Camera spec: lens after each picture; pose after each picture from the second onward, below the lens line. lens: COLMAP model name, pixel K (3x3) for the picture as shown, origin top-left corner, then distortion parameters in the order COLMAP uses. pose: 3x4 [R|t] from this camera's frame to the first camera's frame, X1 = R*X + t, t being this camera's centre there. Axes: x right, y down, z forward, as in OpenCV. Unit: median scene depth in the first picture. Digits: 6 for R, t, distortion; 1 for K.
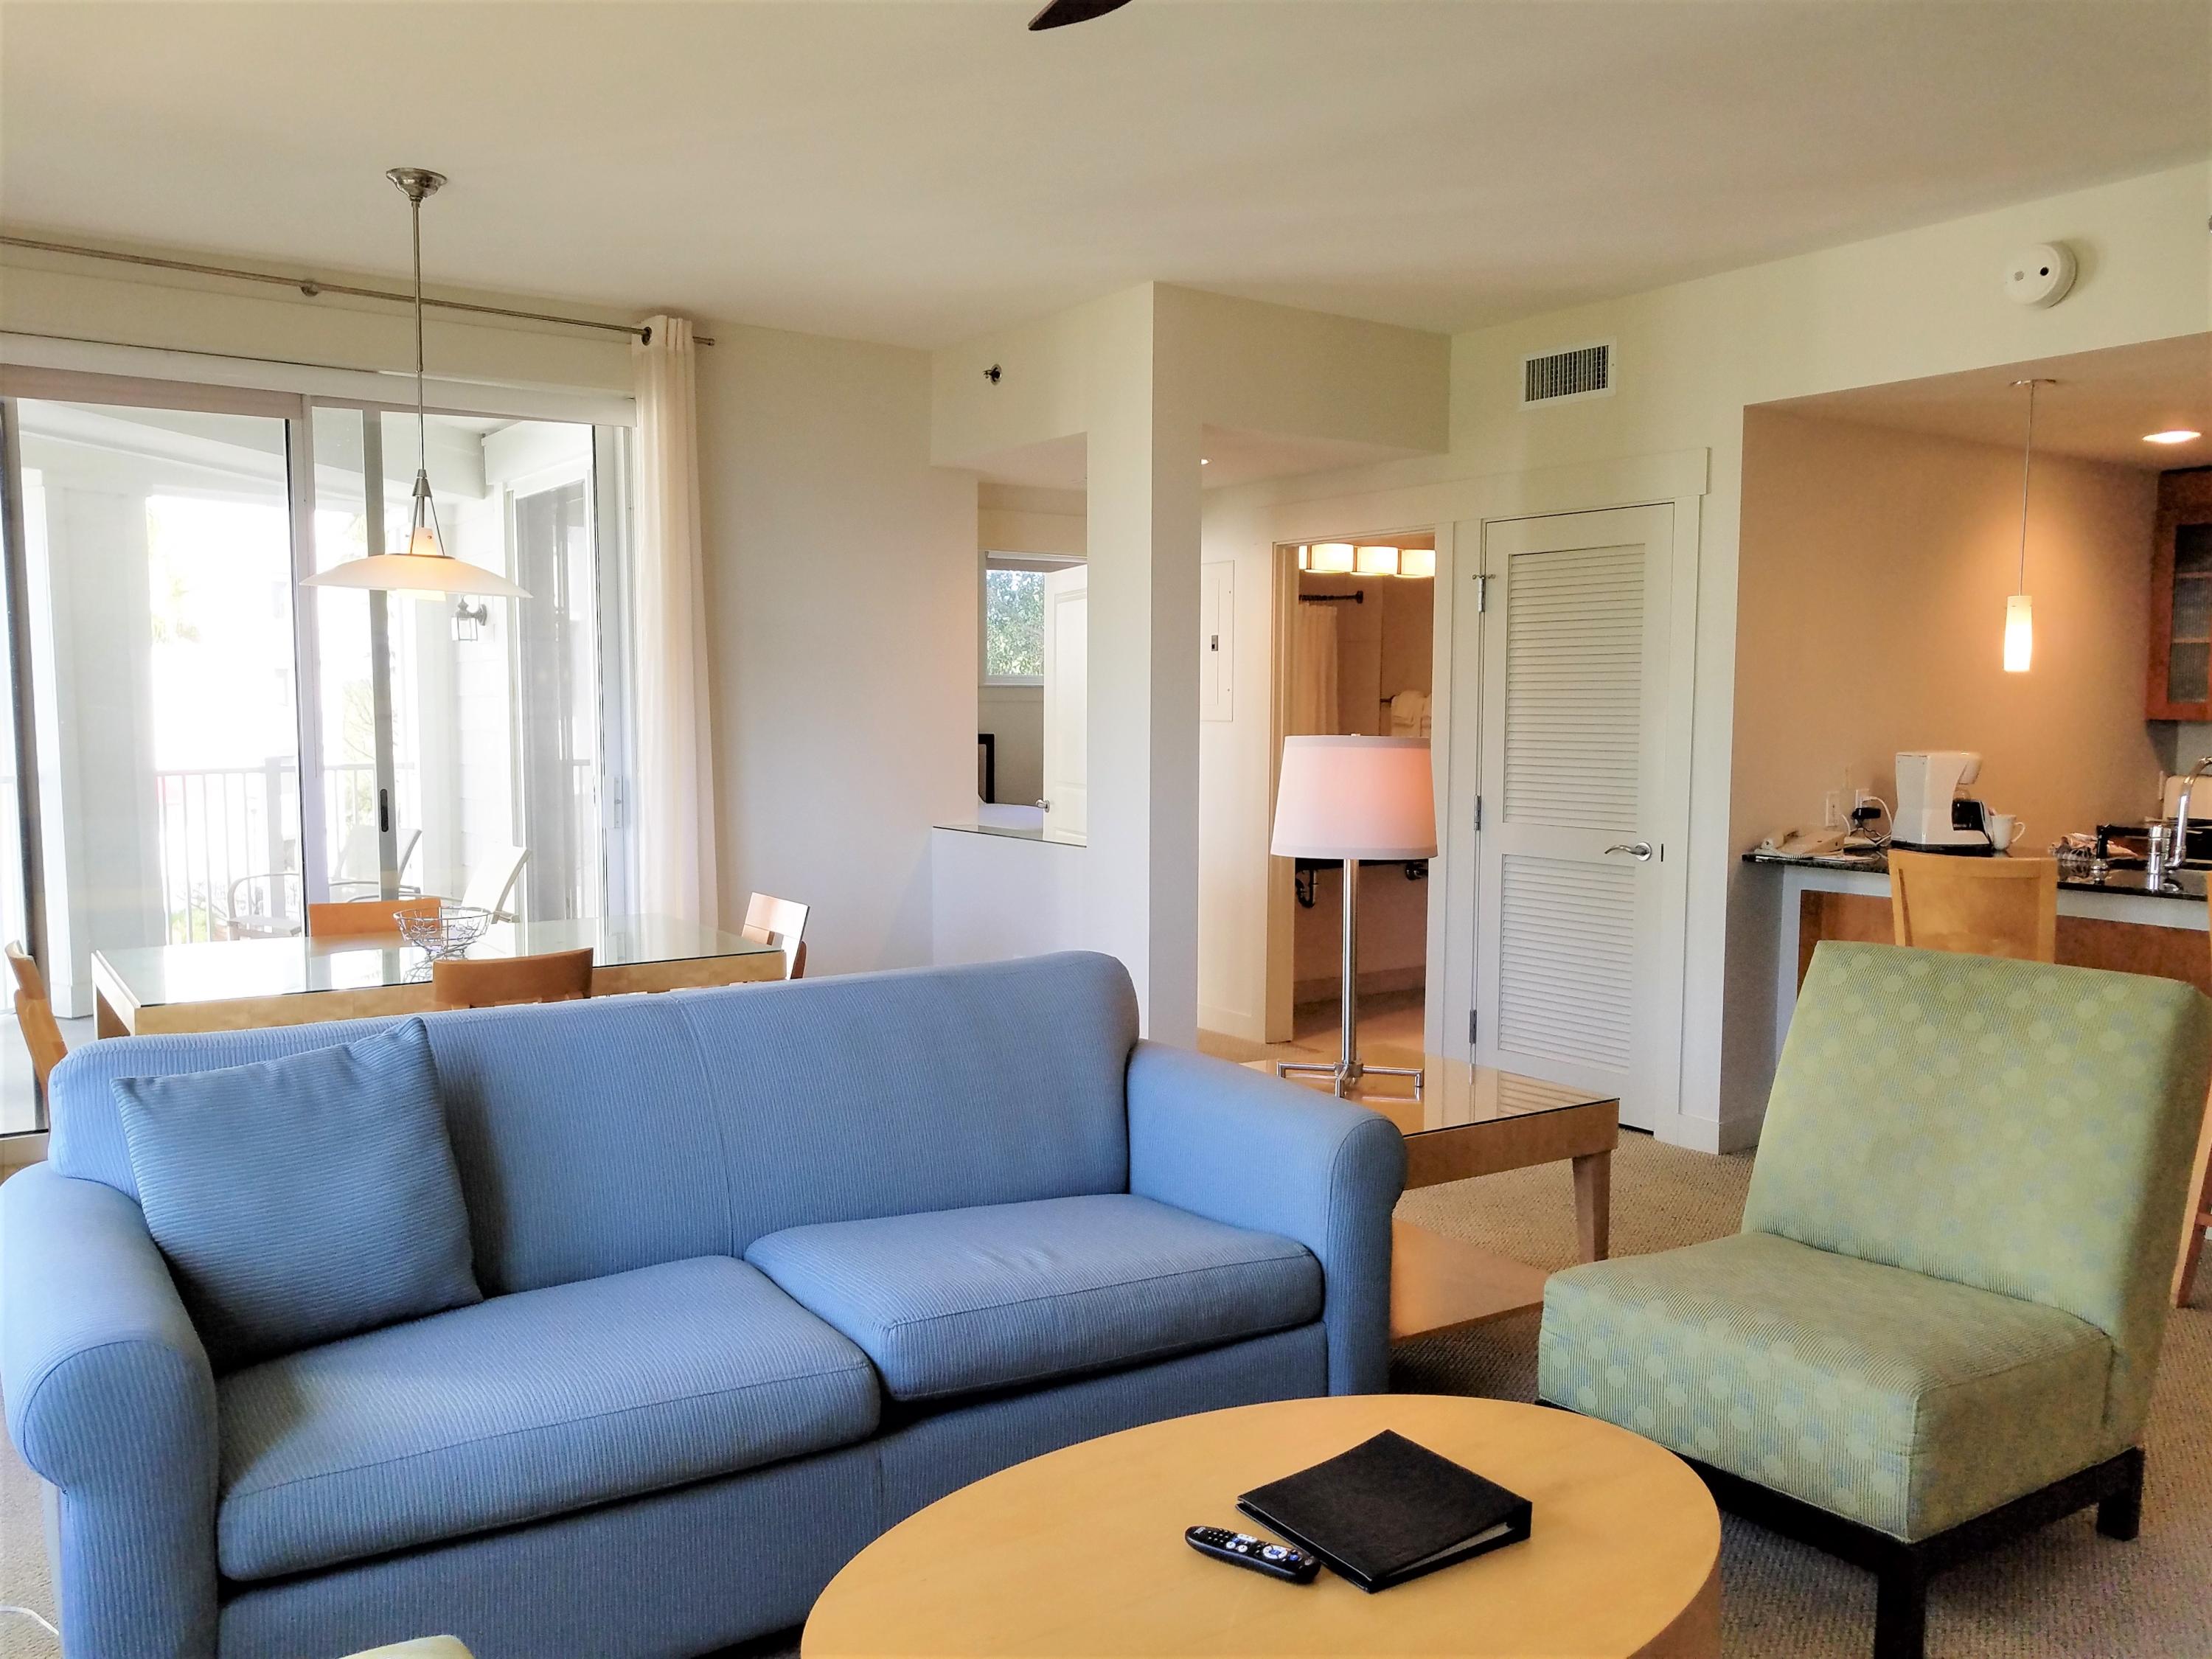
lens RADIAL K [[1738.0, 0, 1110.1], [0, 1738.0, 833.1], [0, 0, 1]] dist [0.002861, 0.005910]
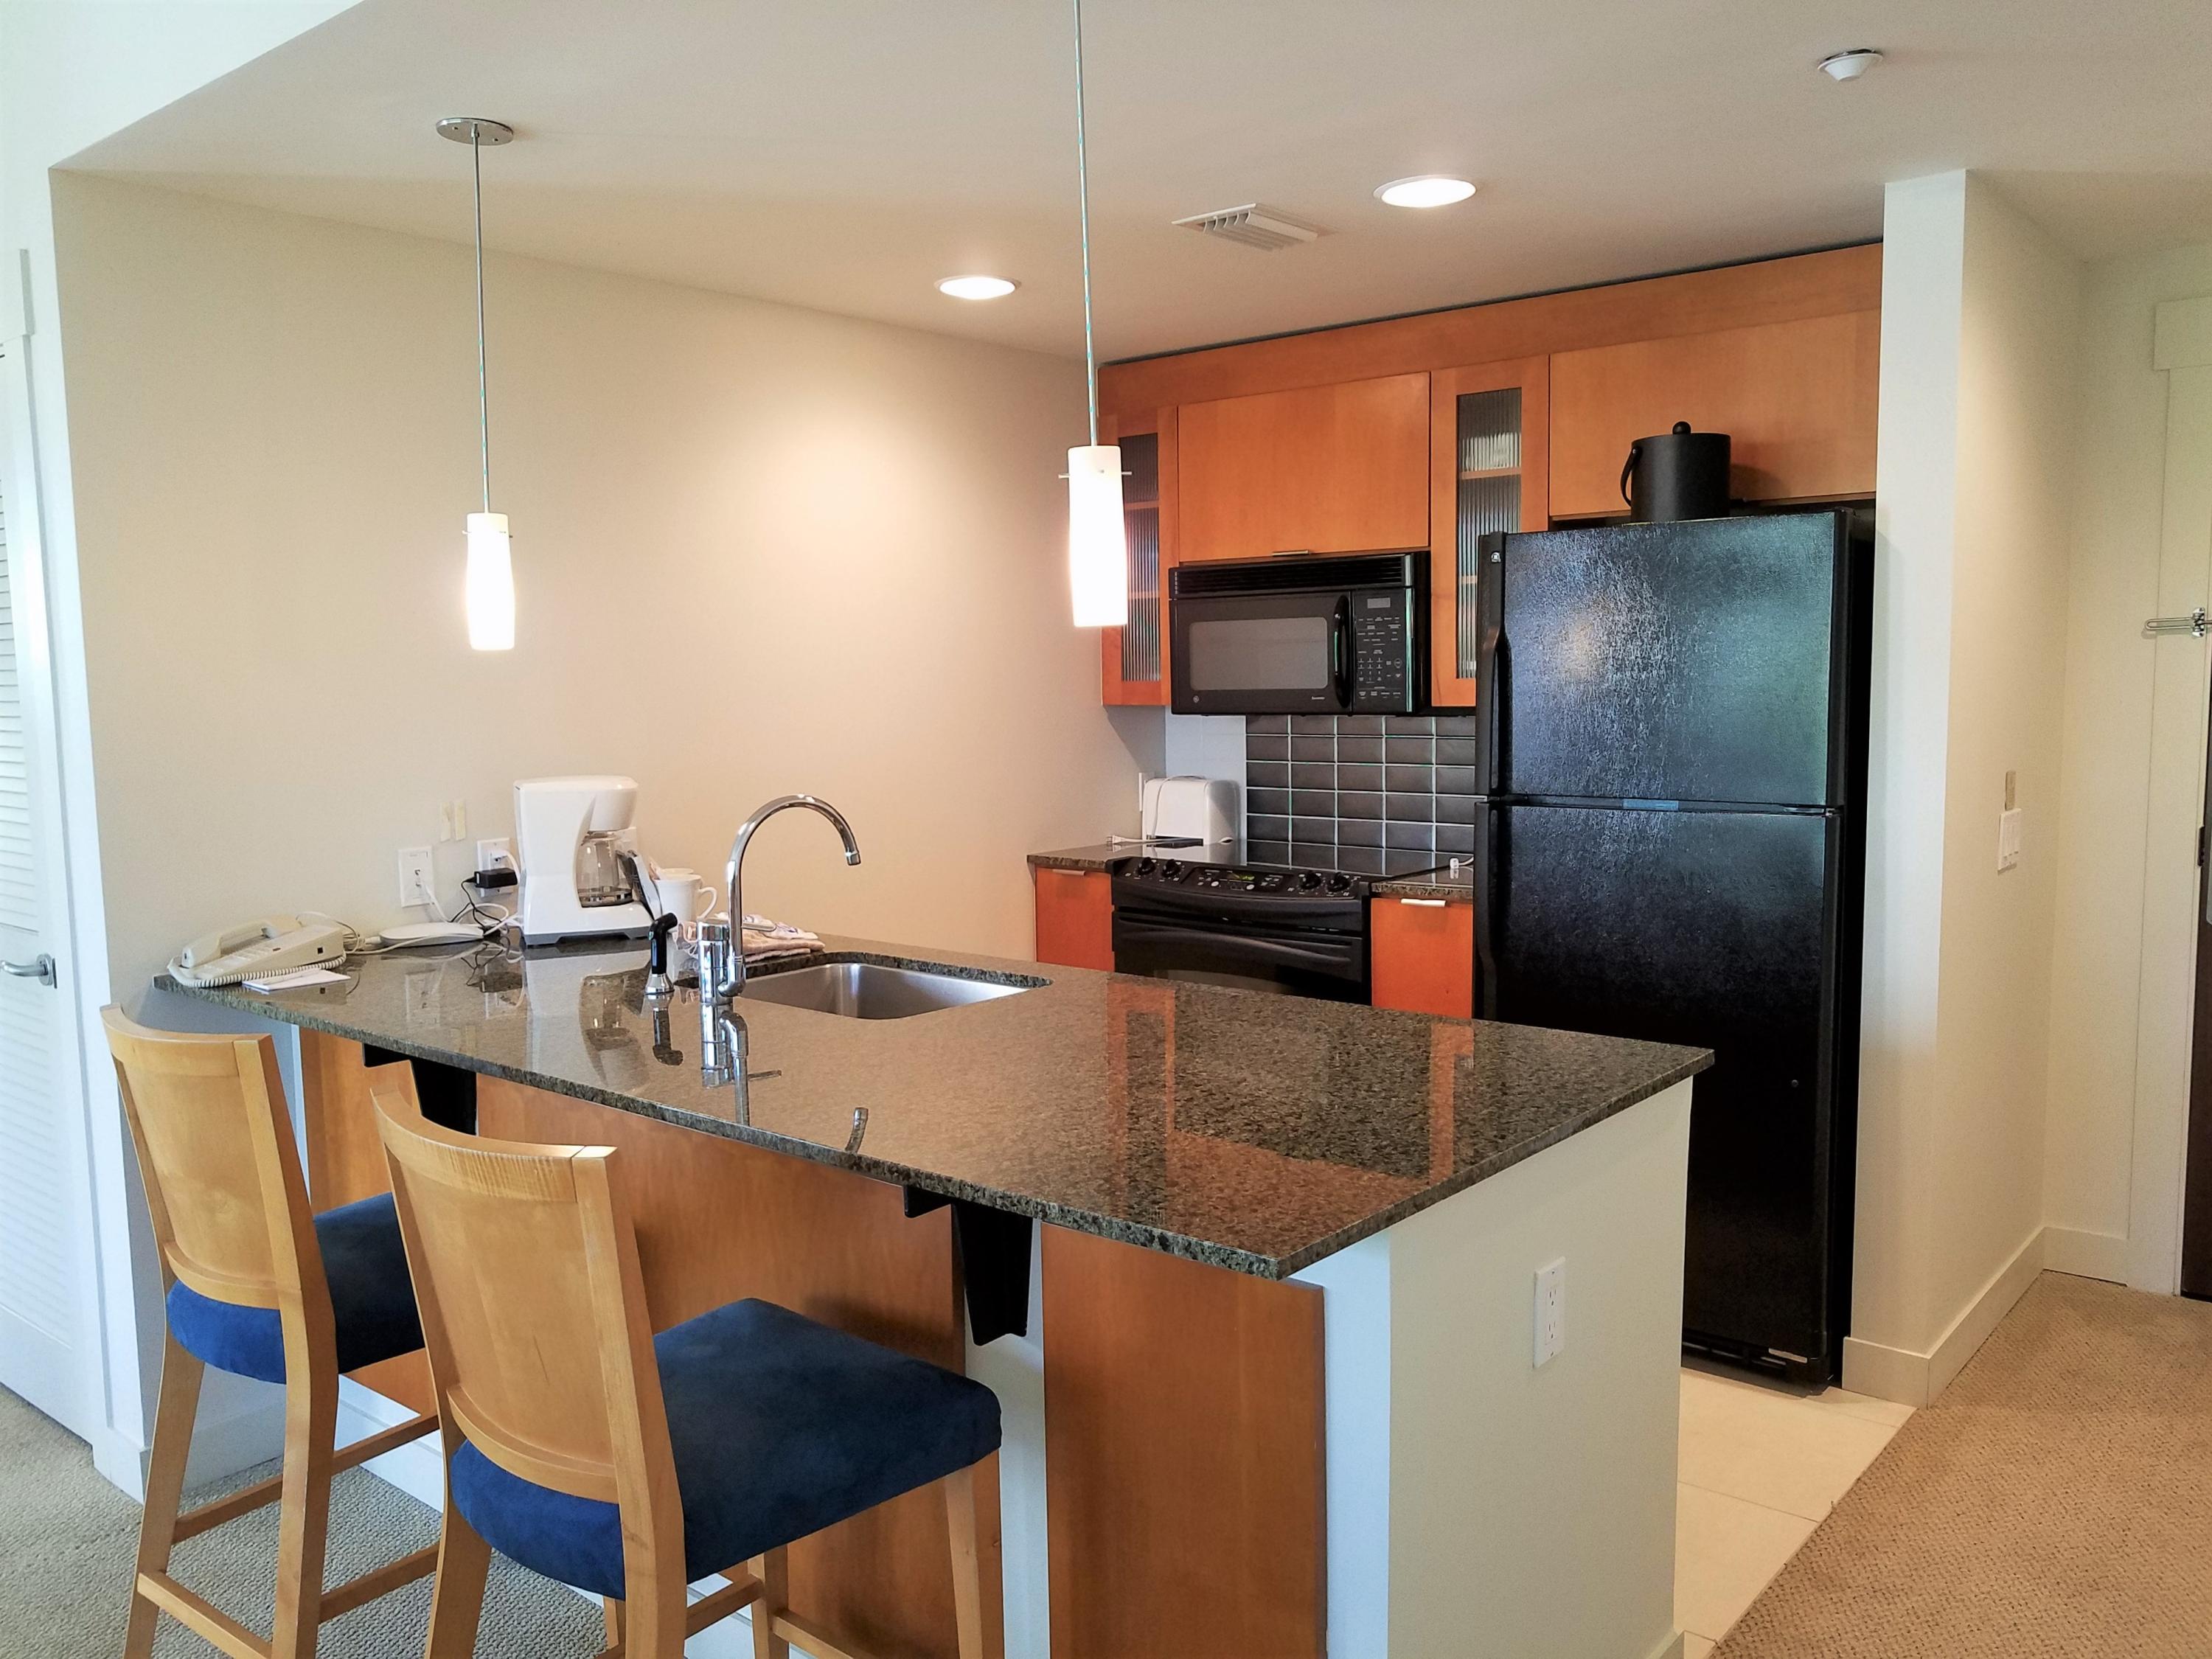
lens RADIAL K [[1738.0, 0, 1097.8], [0, 1738.0, 826.5], [0, 0, 1]] dist [0.002861, 0.005910]
pose [[0.965162, -0.043151, 0.258071, 0.509400], [0.040226, 0.999053, 0.016609, -0.033326], [-0.258543, -0.005649, 0.965983, 0.367600]]
